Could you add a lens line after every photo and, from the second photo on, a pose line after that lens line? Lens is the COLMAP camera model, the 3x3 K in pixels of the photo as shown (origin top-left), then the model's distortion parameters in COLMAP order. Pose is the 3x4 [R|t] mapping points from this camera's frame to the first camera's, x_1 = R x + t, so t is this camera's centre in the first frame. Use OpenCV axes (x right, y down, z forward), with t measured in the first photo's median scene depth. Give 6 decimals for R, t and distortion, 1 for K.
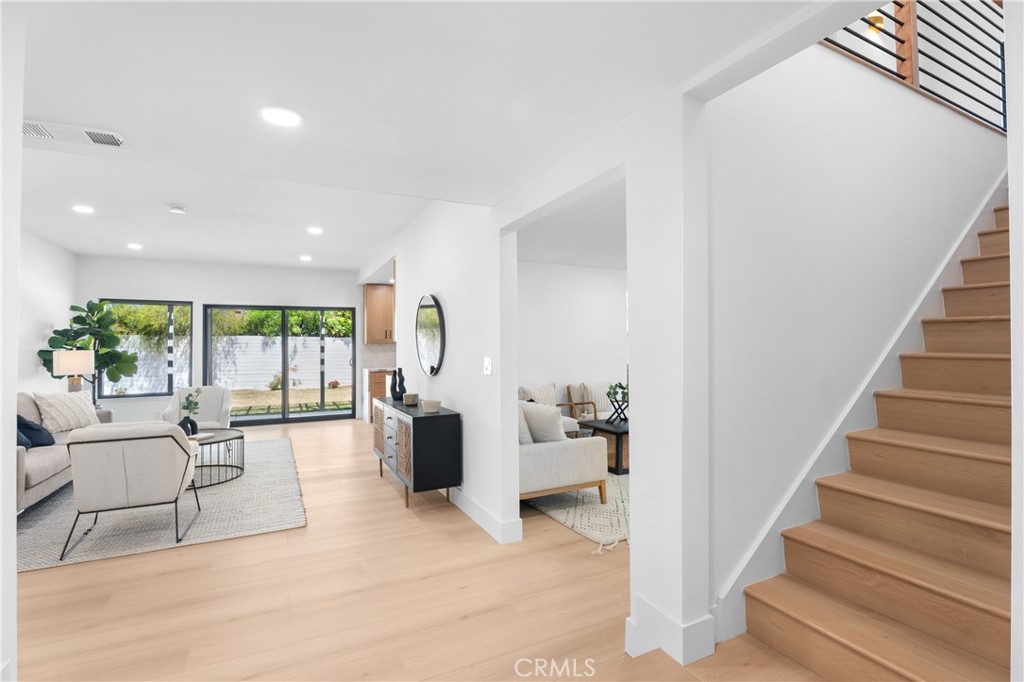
lens RADIAL K [[459.7, 0, 444.5], [0, 459.7, 337.6], [0, 0, 1]] dist [-0.000922, -0.000285]
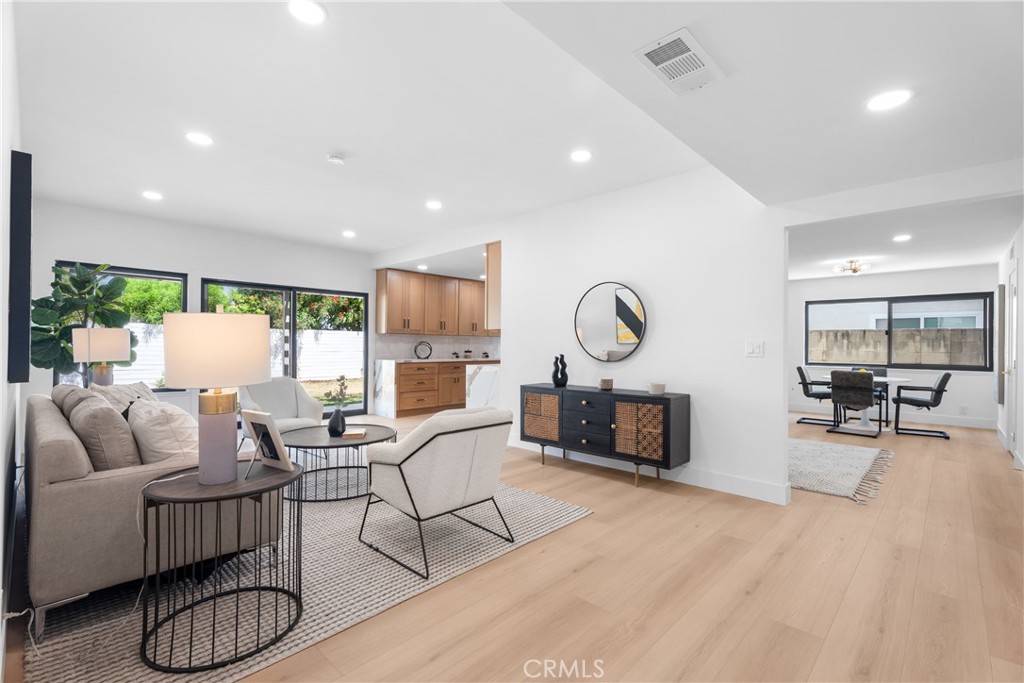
lens RADIAL K [[459.7, 0, 500.3], [0, 459.7, 344.1], [0, 0, 1]] dist [-0.000922, -0.000285]
pose [[0.939400, 0.017477, 0.342377, -0.560986], [-0.024704, 0.999554, 0.016758, 0.030626], [-0.341932, -0.024201, 0.939413, 0.112913]]
